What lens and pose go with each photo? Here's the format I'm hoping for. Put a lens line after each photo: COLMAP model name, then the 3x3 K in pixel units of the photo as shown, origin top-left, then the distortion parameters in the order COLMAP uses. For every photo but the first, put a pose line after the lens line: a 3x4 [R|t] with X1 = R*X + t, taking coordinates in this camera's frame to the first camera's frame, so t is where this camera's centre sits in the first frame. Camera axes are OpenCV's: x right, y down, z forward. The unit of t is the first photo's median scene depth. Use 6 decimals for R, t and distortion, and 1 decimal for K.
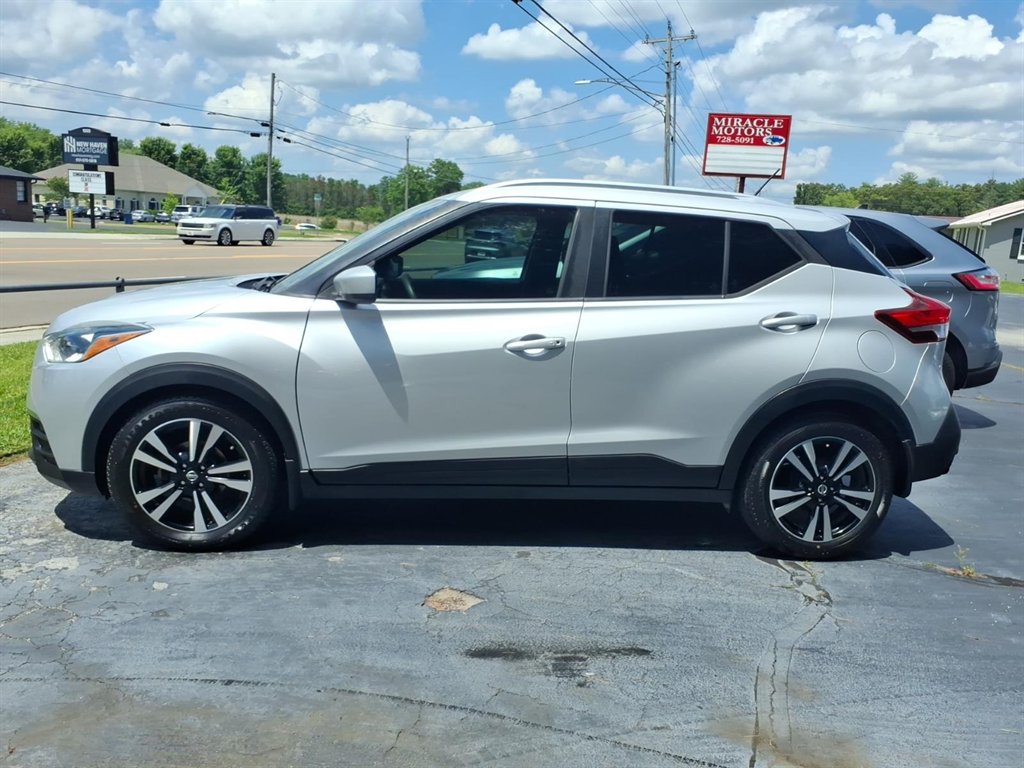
lens RADIAL K [[832.6, 0, 517.5], [0, 832.6, 387.7], [0, 0, 1]] dist [0.005220, -0.010230]
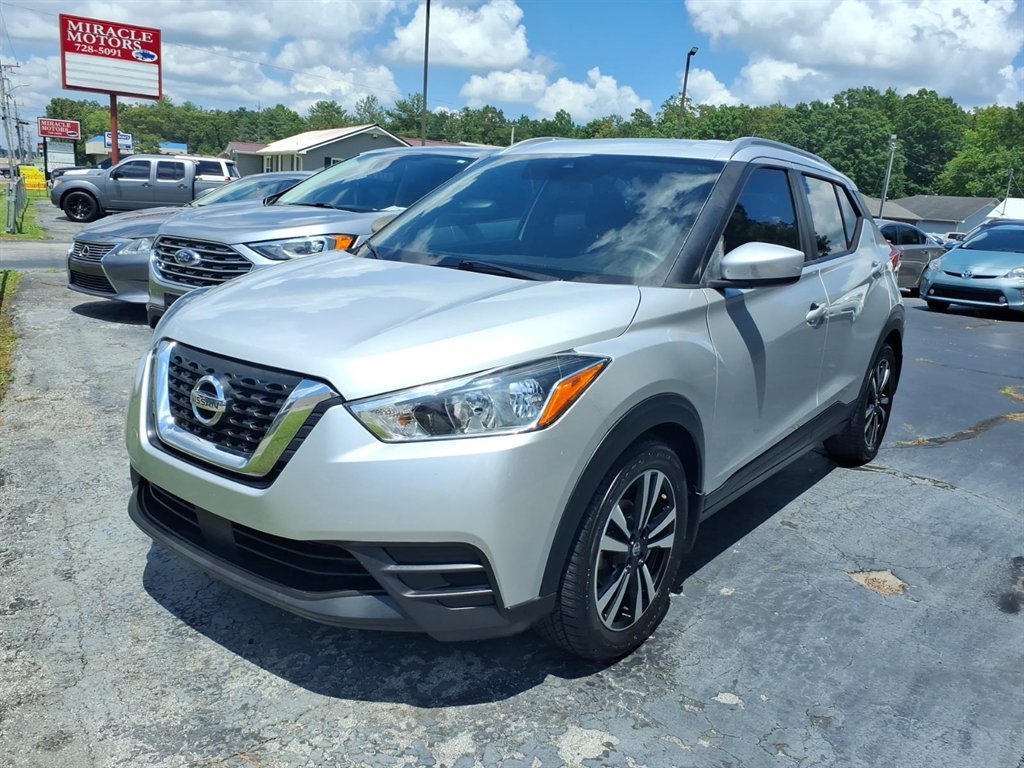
lens RADIAL K [[832.6, 0, 518.2], [0, 832.6, 381.3], [0, 0, 1]] dist [0.005220, -0.010230]
pose [[0.676465, -0.171323, 0.716271, -0.126970], [0.112362, 0.985189, 0.129527, -0.019008], [-0.727853, -0.007139, 0.685696, 0.077678]]
